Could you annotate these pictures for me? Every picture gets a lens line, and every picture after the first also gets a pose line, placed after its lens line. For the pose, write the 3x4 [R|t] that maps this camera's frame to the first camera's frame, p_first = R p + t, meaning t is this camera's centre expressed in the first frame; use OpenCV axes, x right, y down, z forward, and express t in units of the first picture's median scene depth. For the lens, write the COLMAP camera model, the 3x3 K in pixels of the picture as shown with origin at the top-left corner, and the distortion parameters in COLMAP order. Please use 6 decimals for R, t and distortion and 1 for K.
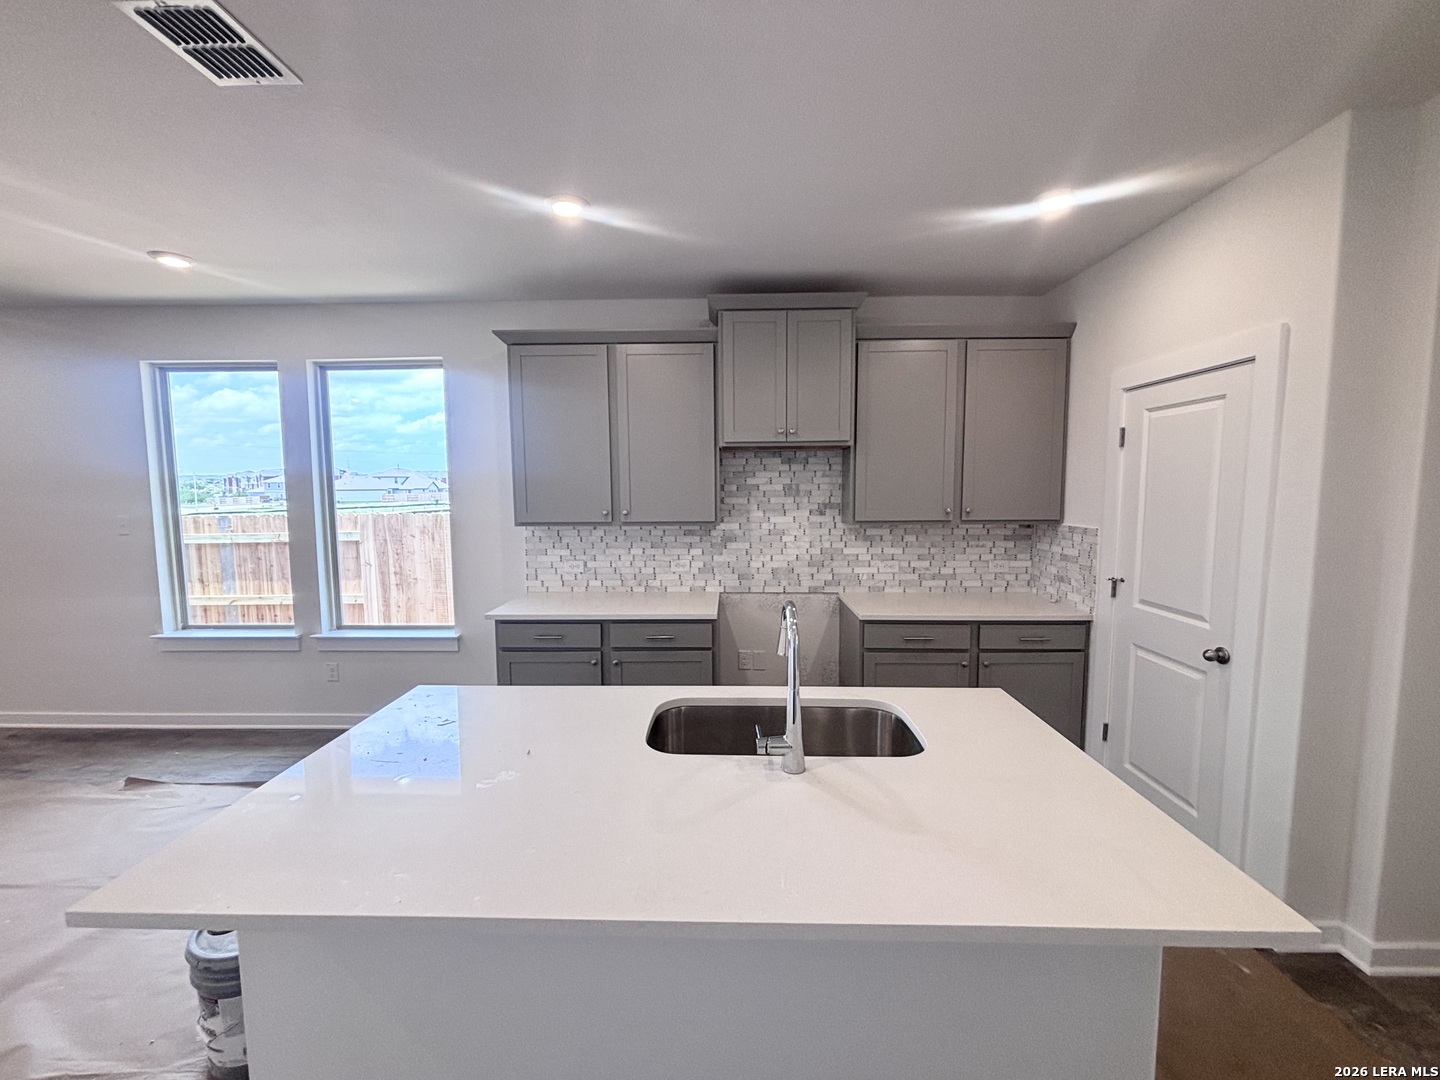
lens RADIAL K [[575.7, 0, 722.4], [0, 575.7, 534.6], [0, 0, 1]] dist [0.000578, -0.001339]
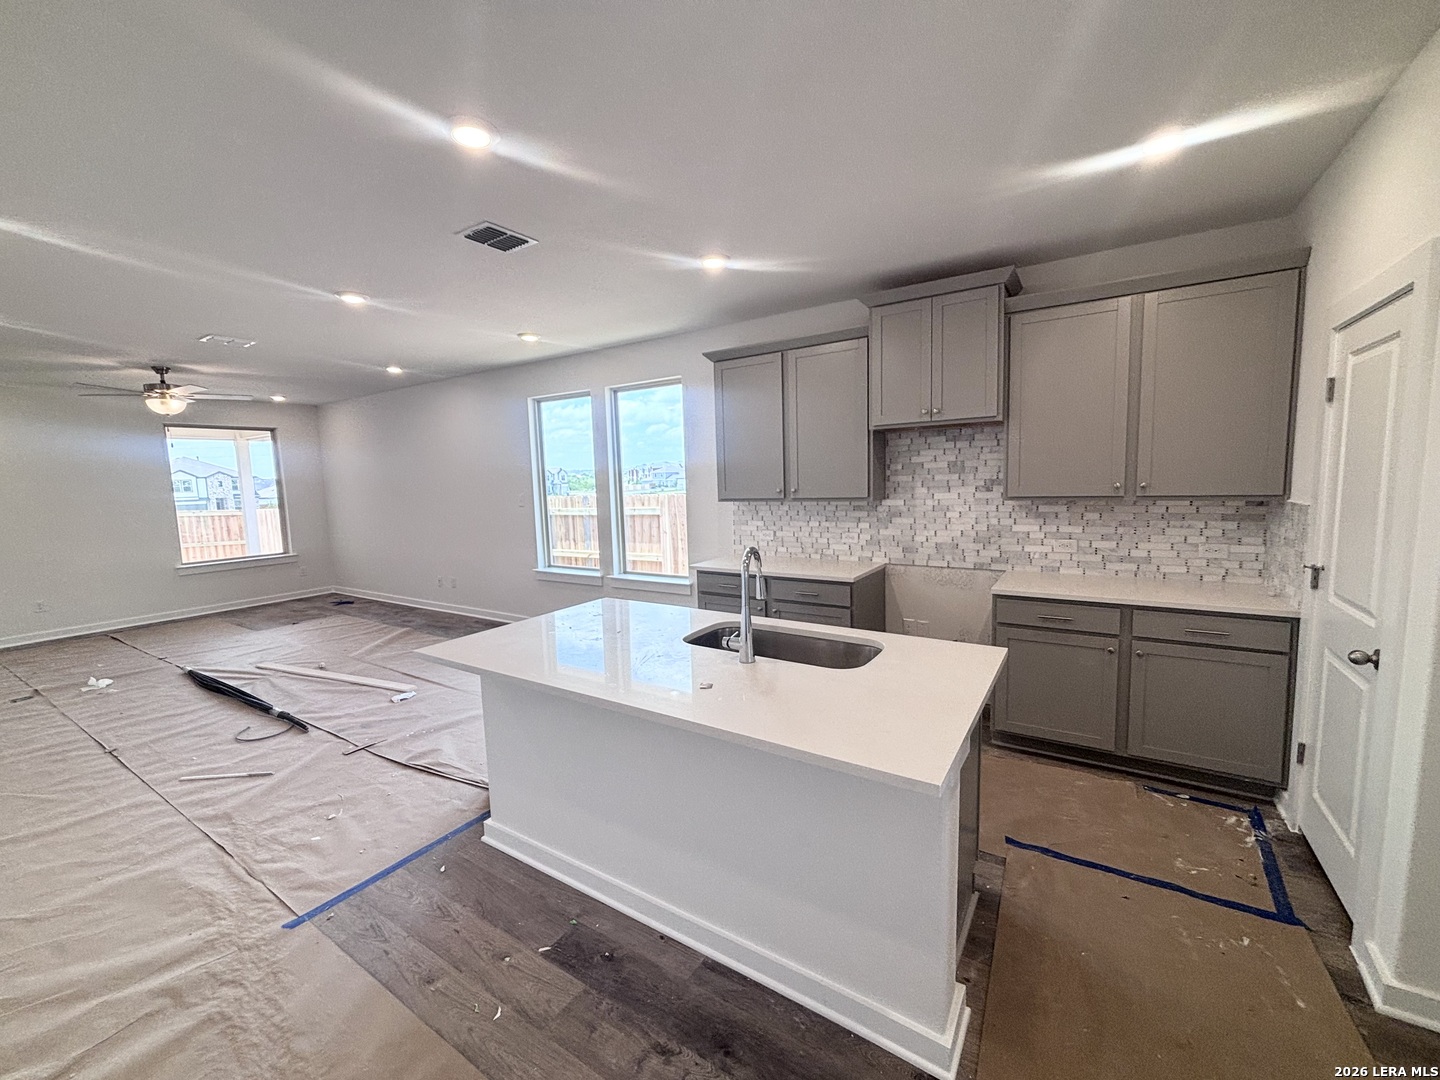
lens RADIAL K [[575.7, 0, 727.9], [0, 575.7, 538.5], [0, 0, 1]] dist [0.000578, -0.001339]
pose [[0.855420, 0.035357, -0.516727, 0.307705], [-0.017090, 0.999051, 0.040068, 0.015199], [0.517653, -0.025444, 0.855212, -0.095092]]
